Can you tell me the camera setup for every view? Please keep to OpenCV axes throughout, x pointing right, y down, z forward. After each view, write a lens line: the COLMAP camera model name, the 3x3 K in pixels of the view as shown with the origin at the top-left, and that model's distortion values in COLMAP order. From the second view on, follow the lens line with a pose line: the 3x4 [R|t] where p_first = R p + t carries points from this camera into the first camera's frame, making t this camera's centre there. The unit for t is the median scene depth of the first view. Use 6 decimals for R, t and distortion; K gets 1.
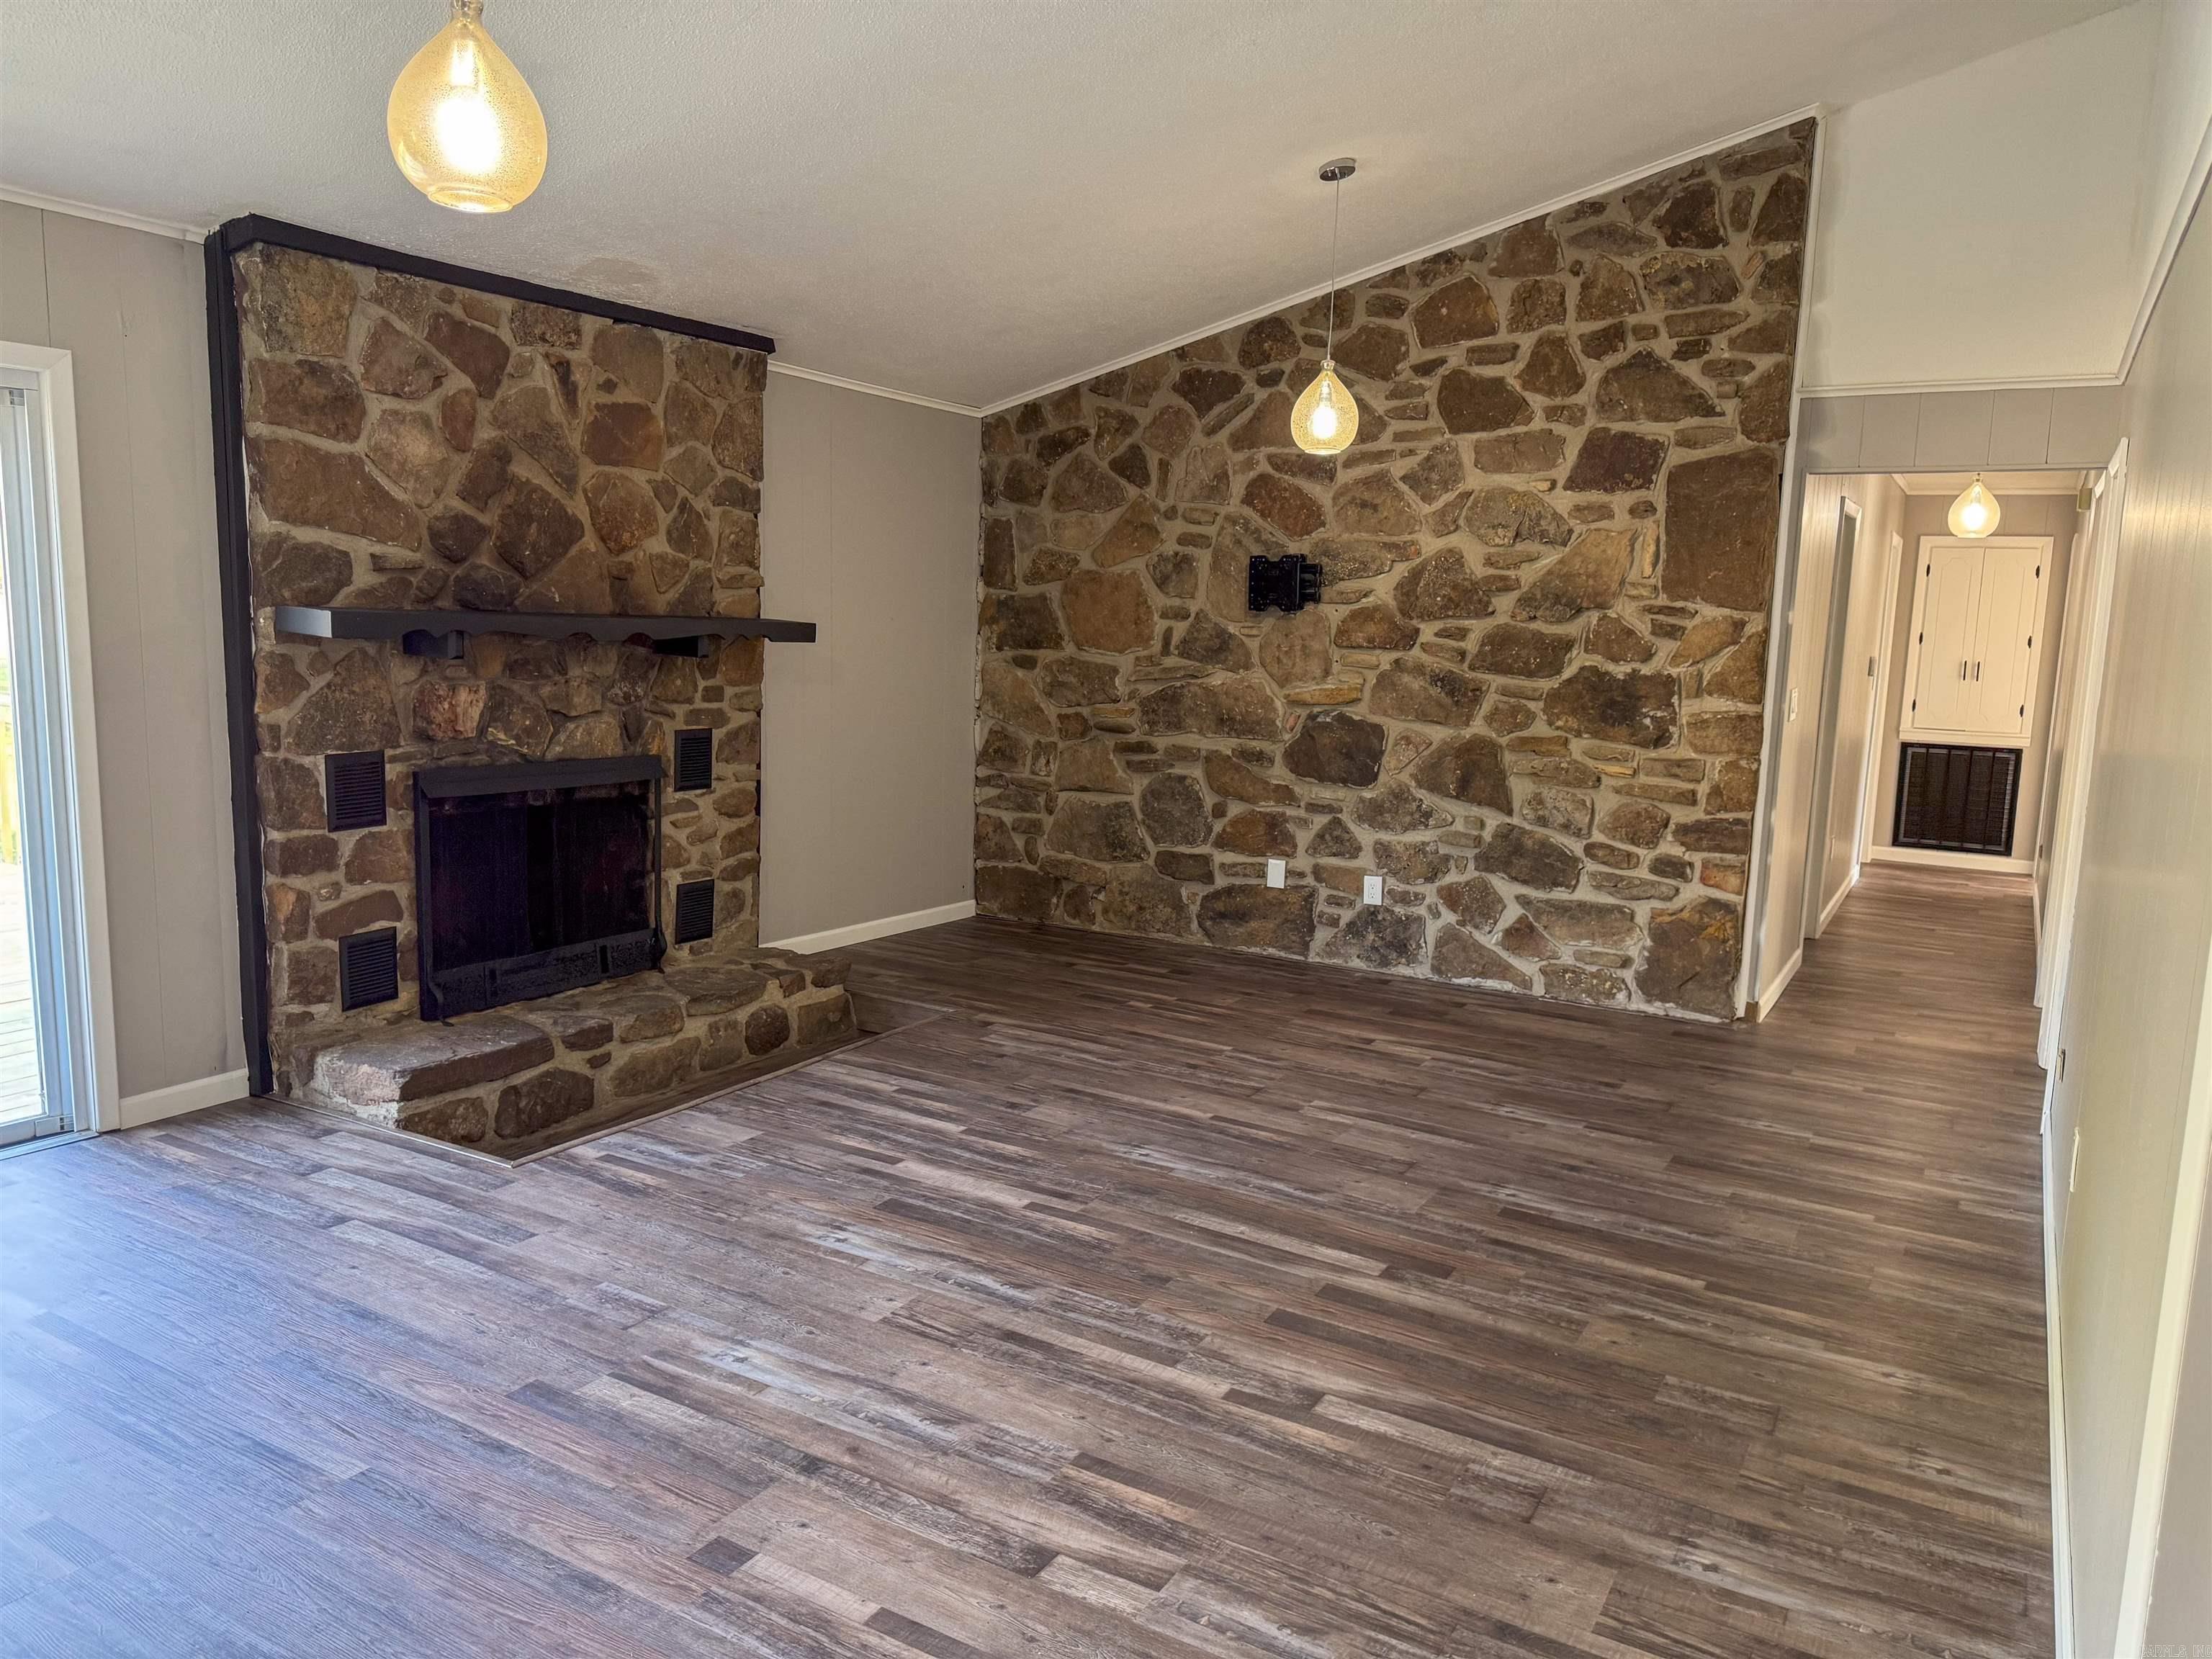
lens RADIAL K [[1535.8, 0, 1109.5], [0, 1535.8, 832.7], [0, 0, 1]] dist [-0.038383, -0.006188]
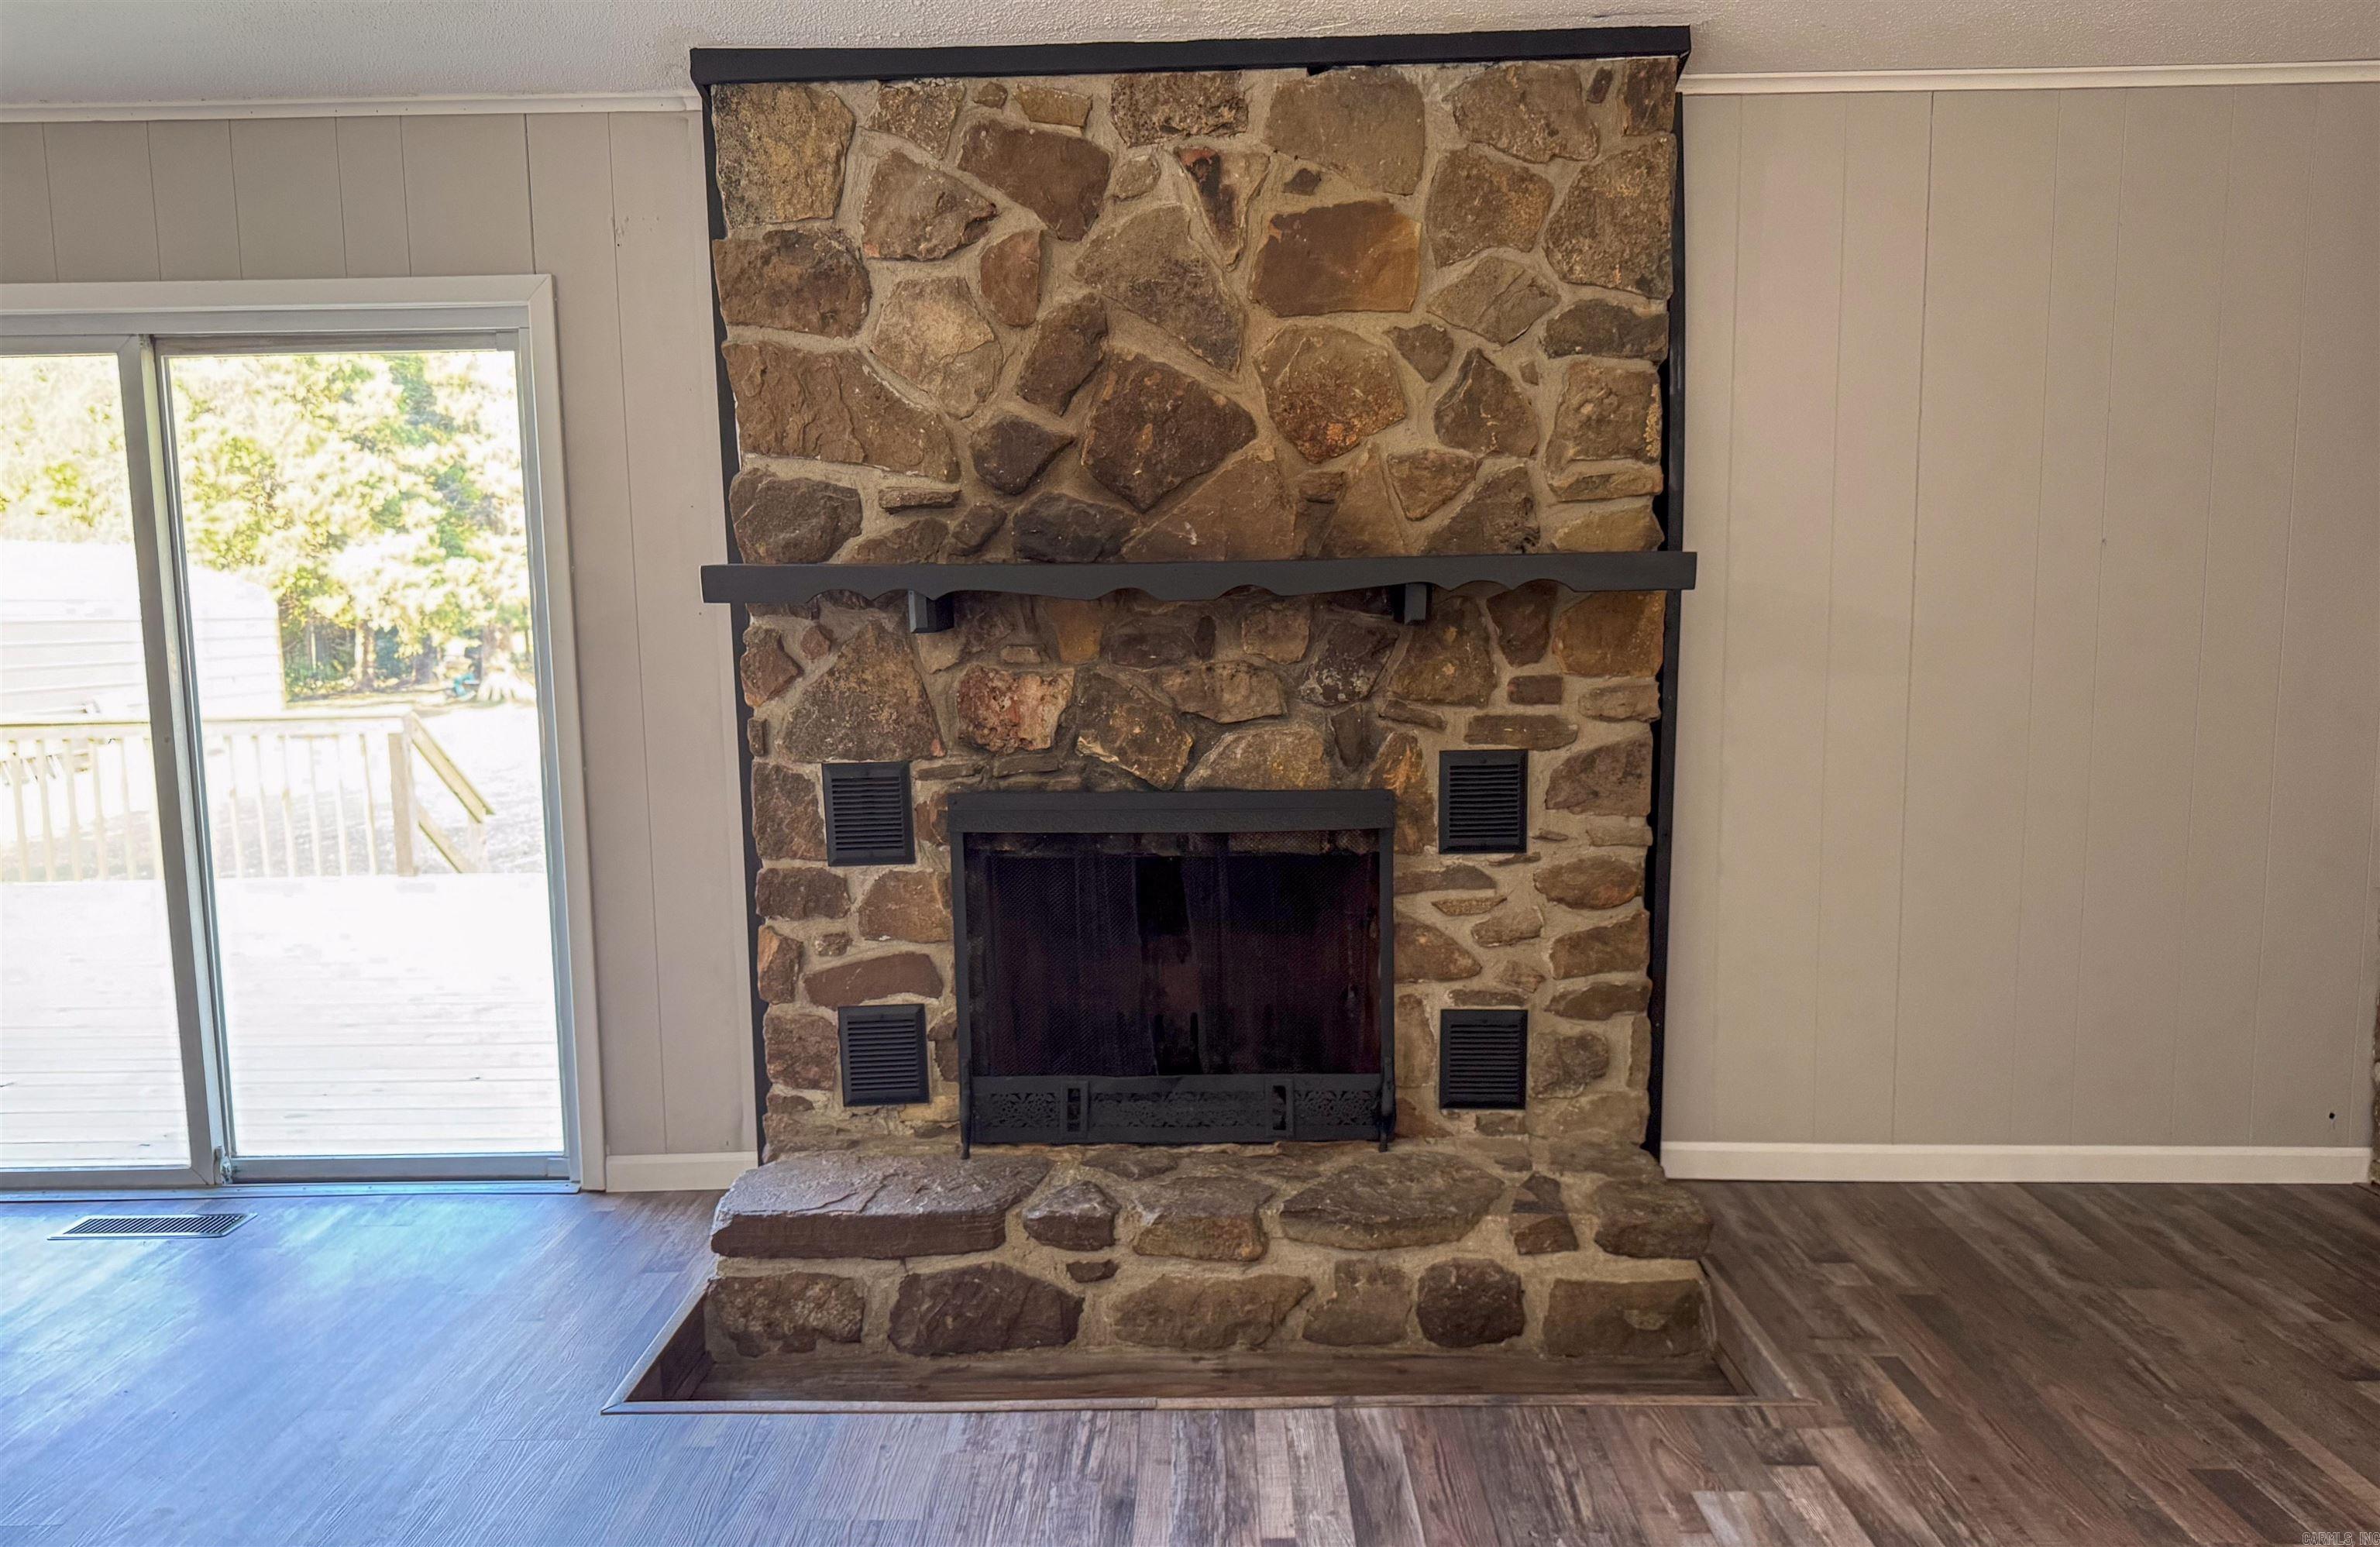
lens RADIAL K [[1664.8, 0, 1073.4], [0, 1664.8, 813.8], [0, 0, 1]] dist [0.057154, -0.027720]
pose [[0.493118, 0.066885, -0.867388, 0.237143], [-0.088957, 0.995691, 0.026206, -0.053321], [0.865403, 0.064237, 0.496943, 0.632229]]
